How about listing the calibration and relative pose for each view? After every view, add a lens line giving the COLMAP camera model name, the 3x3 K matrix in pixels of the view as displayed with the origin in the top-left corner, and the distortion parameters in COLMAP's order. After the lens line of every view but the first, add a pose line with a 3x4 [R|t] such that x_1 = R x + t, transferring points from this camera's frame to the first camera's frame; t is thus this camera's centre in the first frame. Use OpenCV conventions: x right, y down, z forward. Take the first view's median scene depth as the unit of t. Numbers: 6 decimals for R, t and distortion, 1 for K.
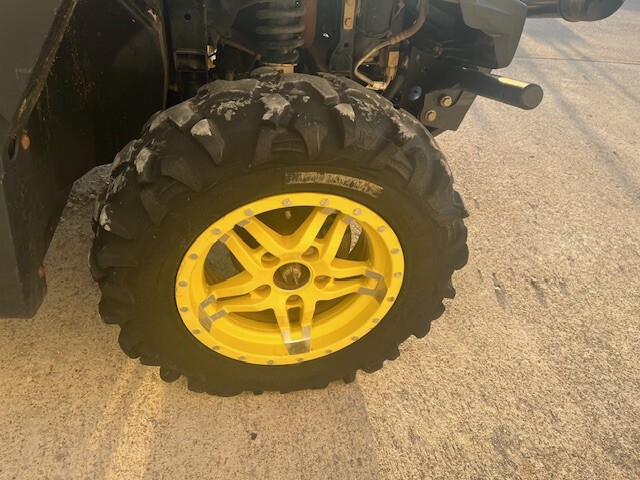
lens RADIAL K [[476.4, 0, 316.4], [0, 476.4, 237.6], [0, 0, 1]] dist [0.071482, -0.098215]
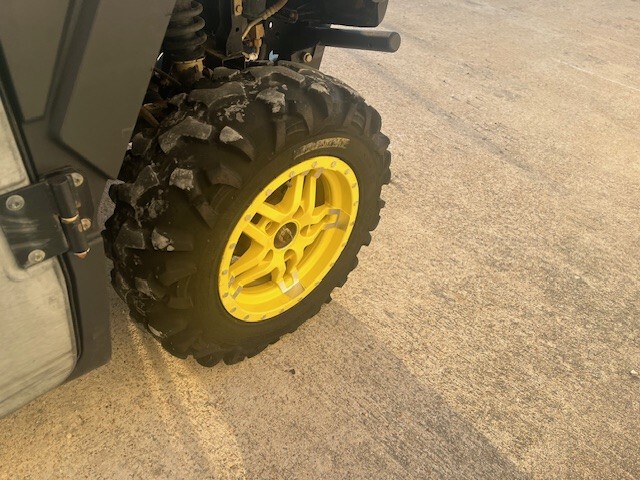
lens RADIAL K [[467.3, 0, 320.0], [0, 467.3, 240.0], [0, 0, 1]] dist [0.058344, -0.073803]
pose [[0.835249, -0.383287, 0.394272, -0.431217], [0.335930, 0.923346, 0.185966, -0.093555], [-0.435328, -0.022880, 0.899981, -0.092387]]
